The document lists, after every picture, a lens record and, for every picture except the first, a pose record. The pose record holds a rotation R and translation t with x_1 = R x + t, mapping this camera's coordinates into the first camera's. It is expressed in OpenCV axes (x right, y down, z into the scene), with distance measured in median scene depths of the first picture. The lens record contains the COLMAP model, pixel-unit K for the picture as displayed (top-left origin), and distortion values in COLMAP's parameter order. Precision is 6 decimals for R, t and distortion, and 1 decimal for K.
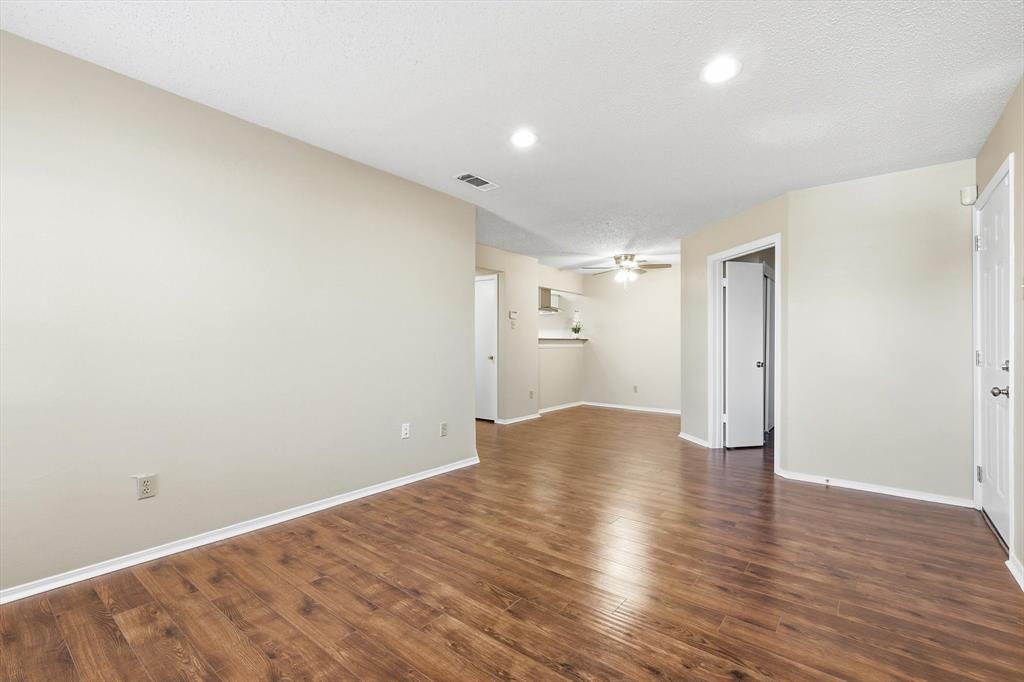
lens RADIAL K [[453.0, 0, 511.0], [0, 453.0, 343.0], [0, 0, 1]] dist [0.005554, 0.000509]
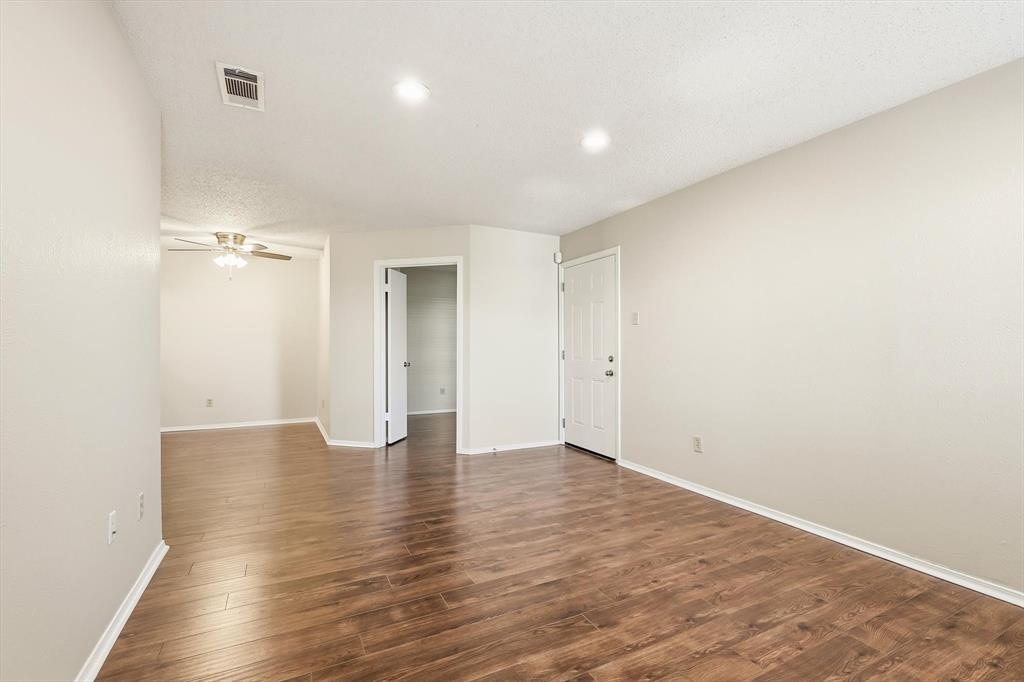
lens RADIAL K [[453.0, 0, 512.6], [0, 453.0, 346.2], [0, 0, 1]] dist [0.005554, 0.000509]
pose [[0.411256, -0.001531, 0.911519, -0.791790], [-0.003854, 0.999987, 0.003418, -0.006696], [-0.911512, -0.004919, 0.411244, 0.641935]]
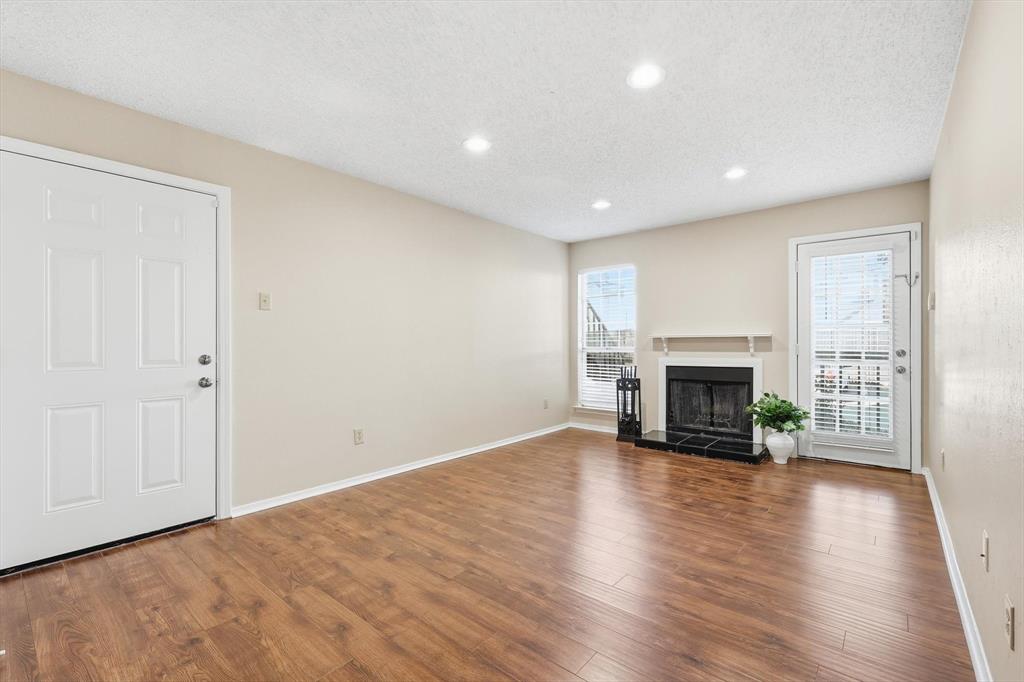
lens RADIAL K [[453.0, 0, 517.3], [0, 453.0, 339.8], [0, 0, 1]] dist [0.005554, 0.000509]
pose [[-0.999828, -0.000886, 0.018499, 0.293985], [-0.001062, 0.999954, -0.009520, 0.010977], [-0.018490, -0.009538, -0.999784, 2.250296]]
